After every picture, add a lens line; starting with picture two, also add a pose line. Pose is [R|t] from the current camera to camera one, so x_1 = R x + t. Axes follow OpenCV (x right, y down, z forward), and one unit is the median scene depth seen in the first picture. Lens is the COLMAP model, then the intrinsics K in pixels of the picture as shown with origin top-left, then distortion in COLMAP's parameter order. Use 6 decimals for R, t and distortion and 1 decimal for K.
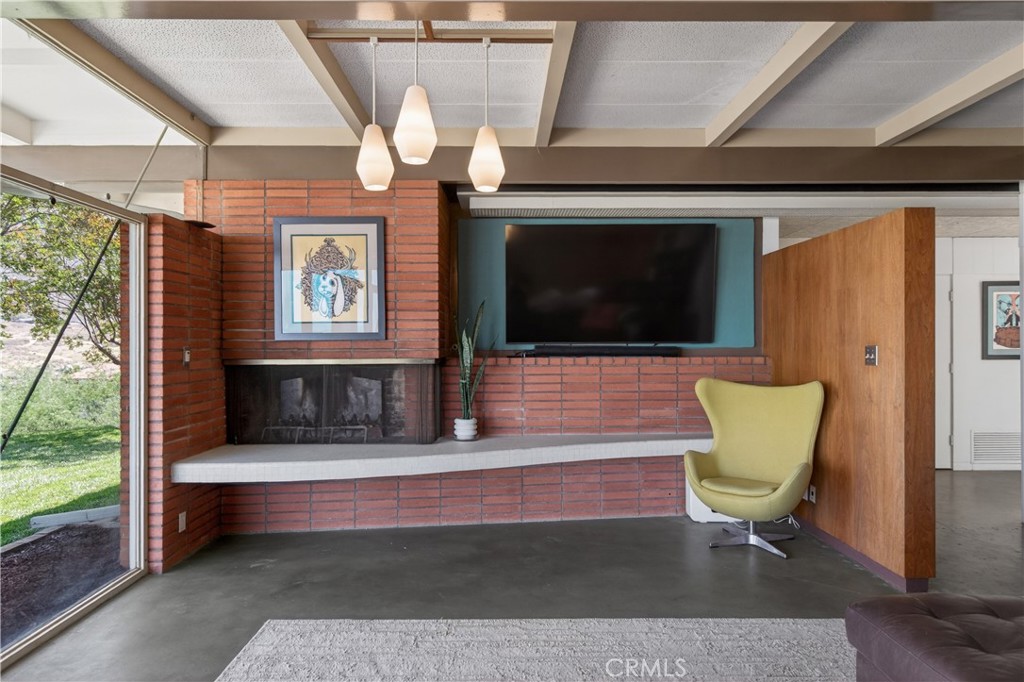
lens RADIAL K [[623.7, 0, 511.3], [0, 623.7, 340.0], [0, 0, 1]] dist [0.025786, -0.001304]
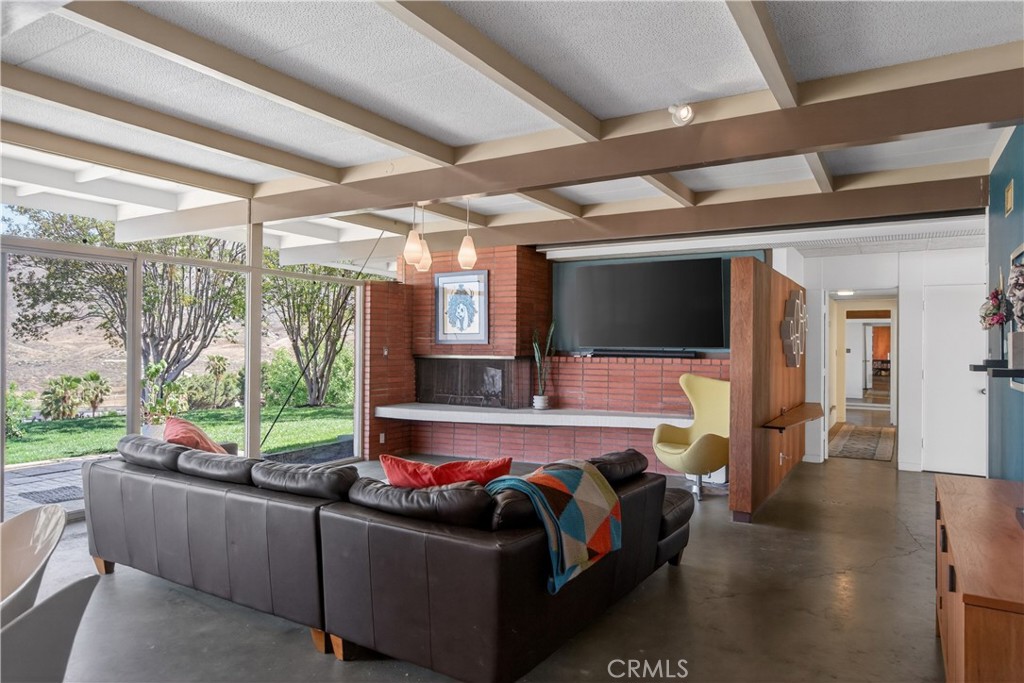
lens RADIAL K [[623.7, 0, 511.5], [0, 623.7, 343.3], [0, 0, 1]] dist [0.025786, -0.001304]
pose [[0.863025, 0.007916, -0.505099, 0.678653], [-0.007365, 0.999968, 0.003087, -0.008165], [0.505107, 0.001057, 0.863056, -0.389197]]
